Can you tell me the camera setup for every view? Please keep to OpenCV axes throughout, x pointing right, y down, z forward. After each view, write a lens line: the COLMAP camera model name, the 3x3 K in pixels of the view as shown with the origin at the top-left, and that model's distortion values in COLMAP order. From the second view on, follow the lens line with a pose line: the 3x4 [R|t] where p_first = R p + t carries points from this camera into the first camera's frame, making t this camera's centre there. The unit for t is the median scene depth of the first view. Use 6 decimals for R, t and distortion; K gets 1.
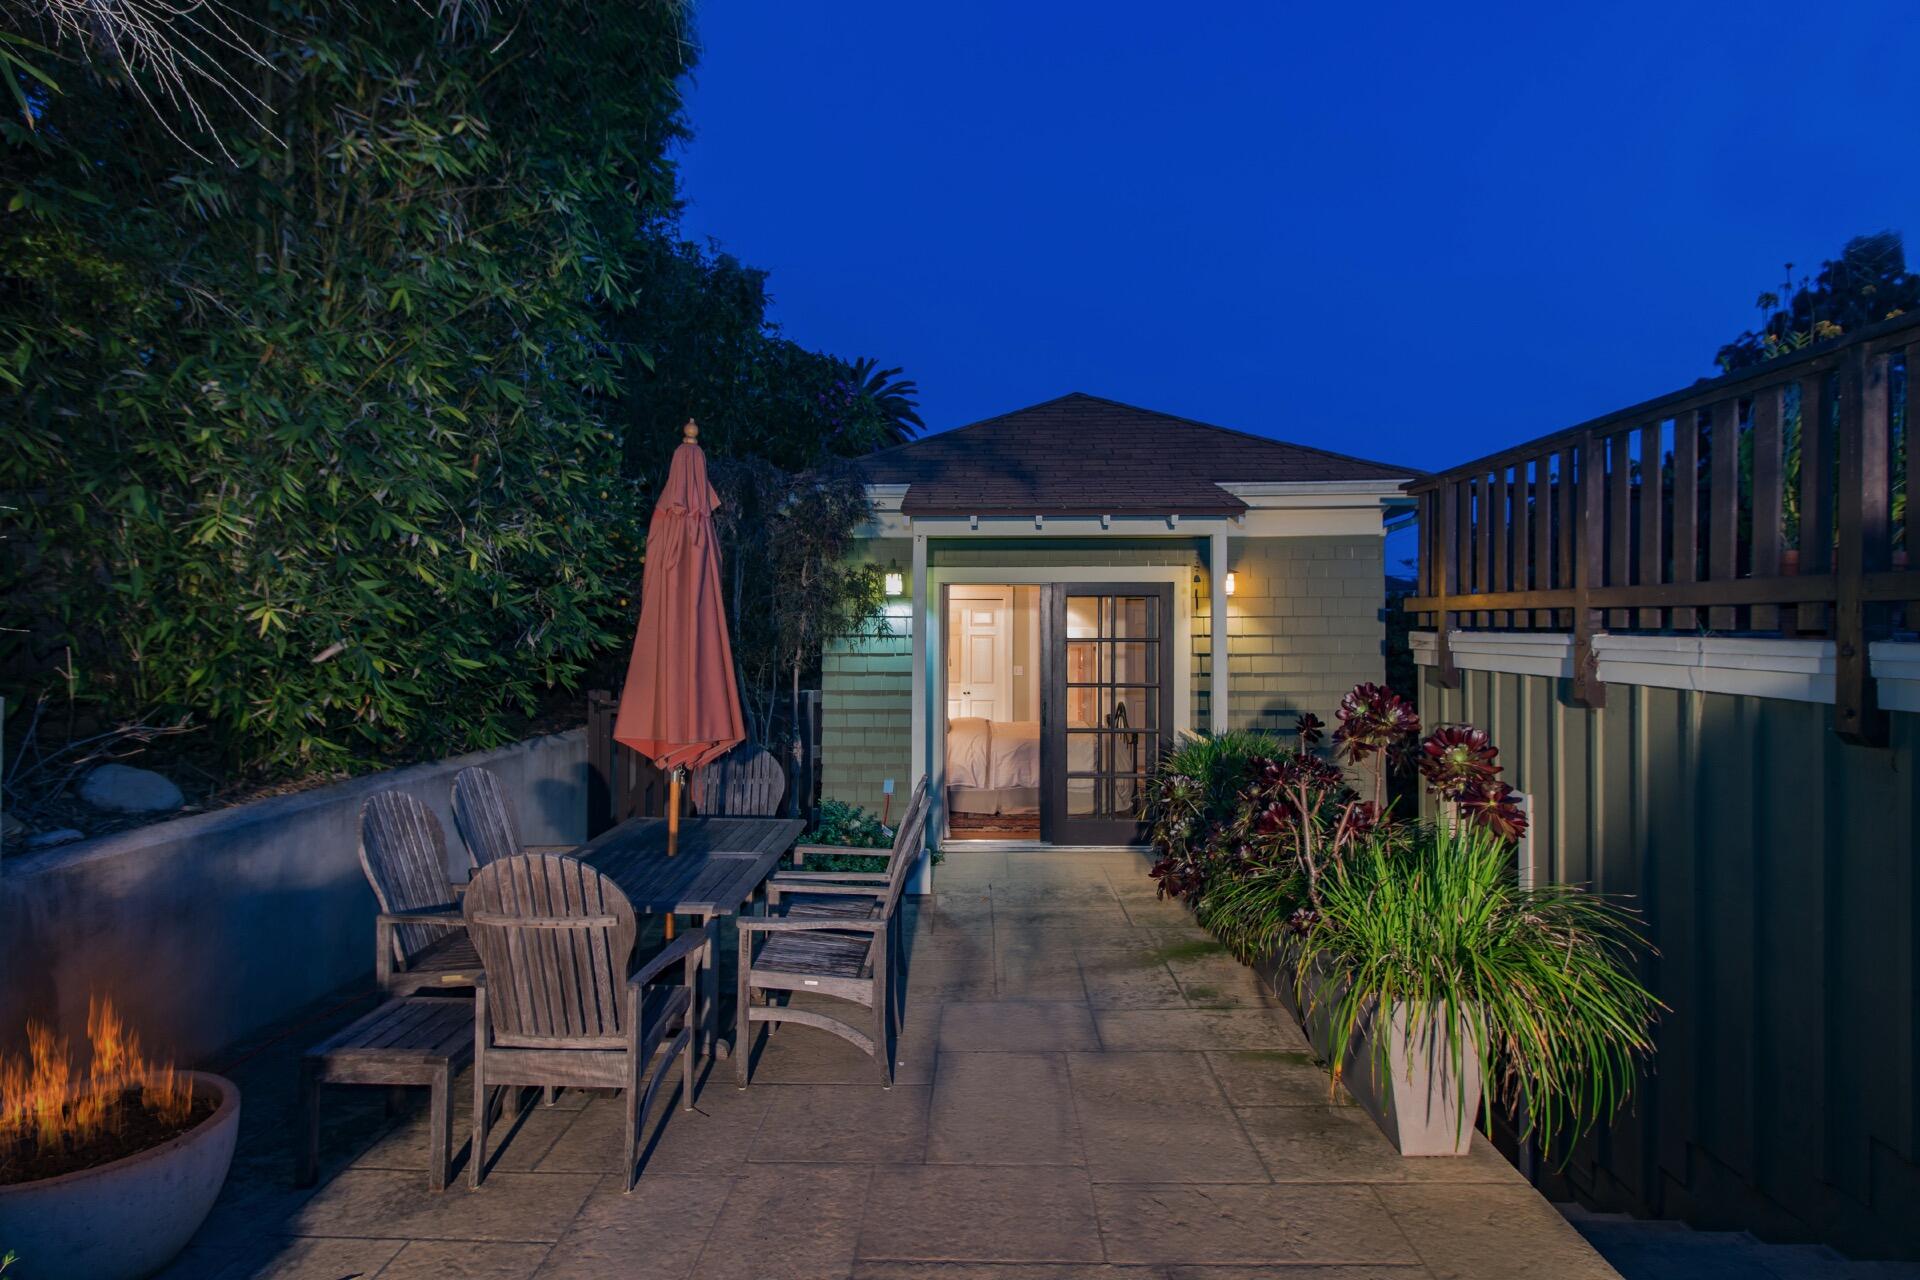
lens RADIAL K [[954.6, 0, 968.1], [0, 954.6, 630.3], [0, 0, 1]] dist [0.002219, -0.000254]
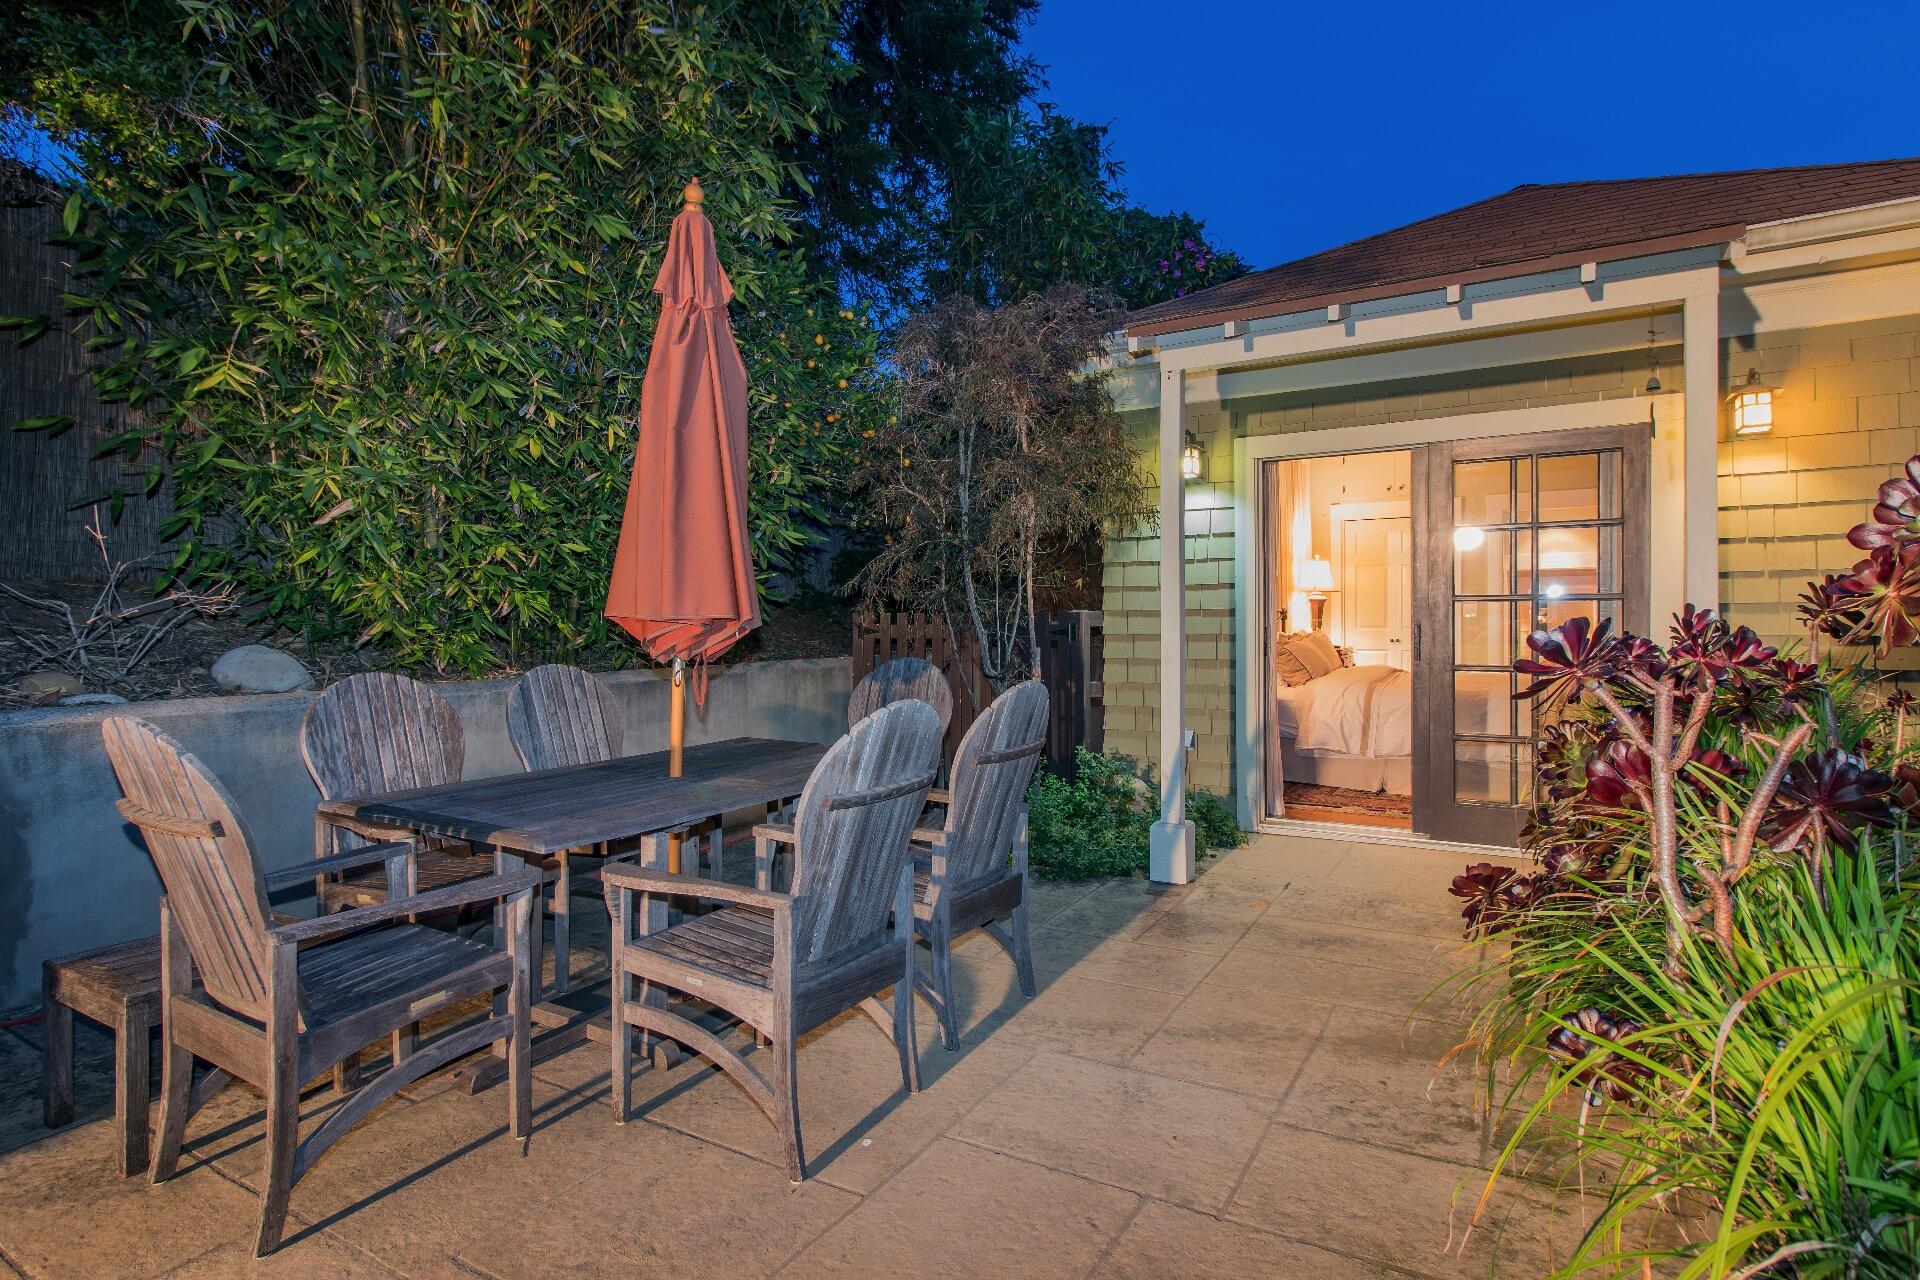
lens RADIAL K [[1018.6, 0, 911.9], [0, 1018.6, 612.0], [0, 0, 1]] dist [0.005856, -0.000091]
pose [[0.874835, -0.003876, -0.484405, 0.113541], [0.013613, 0.999770, 0.016584, 0.048389], [0.484229, -0.021103, 0.874687, 0.199668]]
